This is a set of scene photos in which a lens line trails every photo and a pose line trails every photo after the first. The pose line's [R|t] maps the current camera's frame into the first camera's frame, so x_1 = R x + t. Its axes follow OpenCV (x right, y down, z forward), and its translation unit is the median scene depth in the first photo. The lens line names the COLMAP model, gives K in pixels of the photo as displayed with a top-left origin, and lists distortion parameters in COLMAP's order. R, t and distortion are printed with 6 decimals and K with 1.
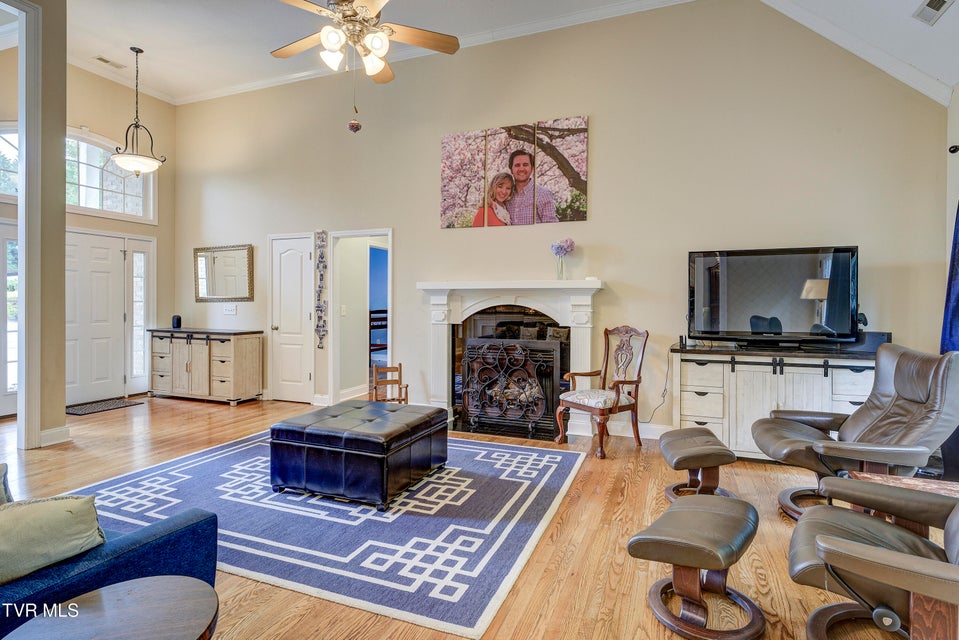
lens RADIAL K [[482.9, 0, 490.1], [0, 482.9, 312.8], [0, 0, 1]] dist [-0.009094, 0.002249]
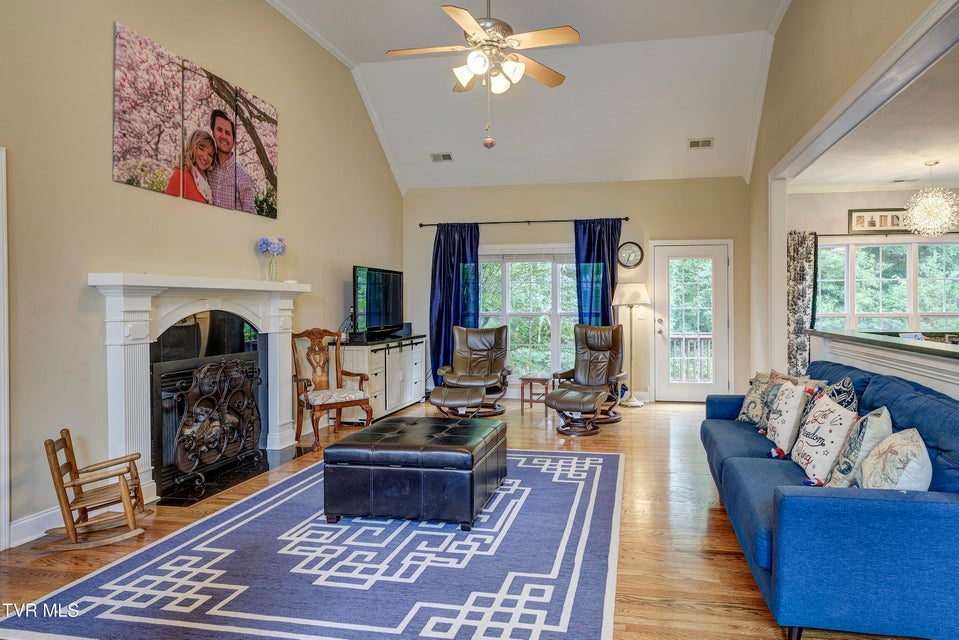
lens RADIAL K [[622.0, 0, 485.7], [0, 622.0, 317.6], [0, 0, 1]] dist [0.006281, 0.000755]
pose [[-0.154873, -0.022747, 0.987672, -1.009528], [0.024536, 0.999338, 0.026863, -0.021276], [-0.987630, 0.028394, -0.154213, 0.748304]]
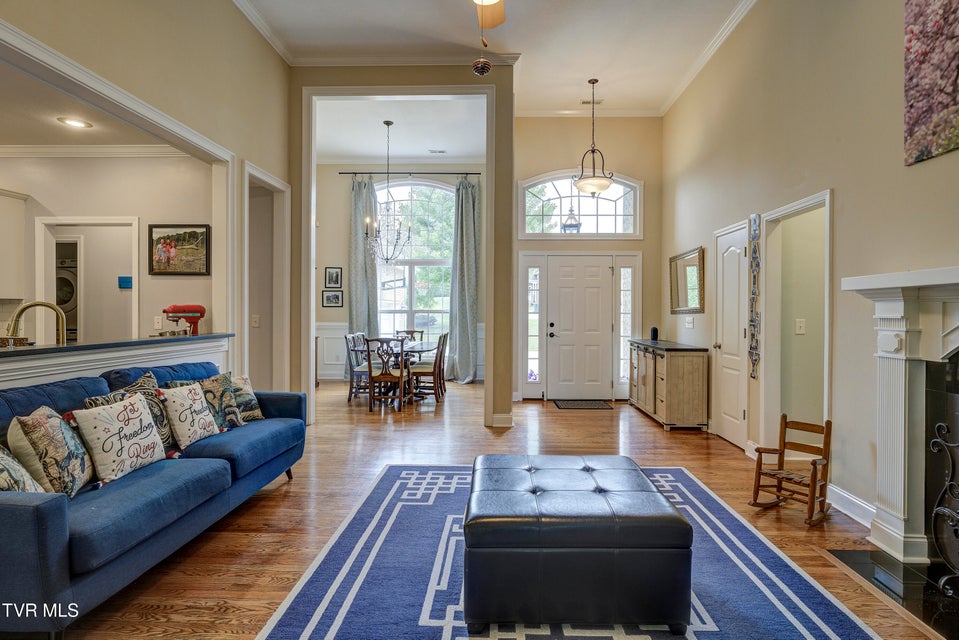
lens RADIAL K [[482.9, 0, 470.2], [0, 482.9, 315.4], [0, 0, 1]] dist [-0.009094, 0.002249]
pose [[0.341202, 0.004089, -0.939981, 0.231931], [-0.023613, 0.999712, -0.004223, -0.009289], [0.939694, 0.023636, 0.341200, 0.453982]]
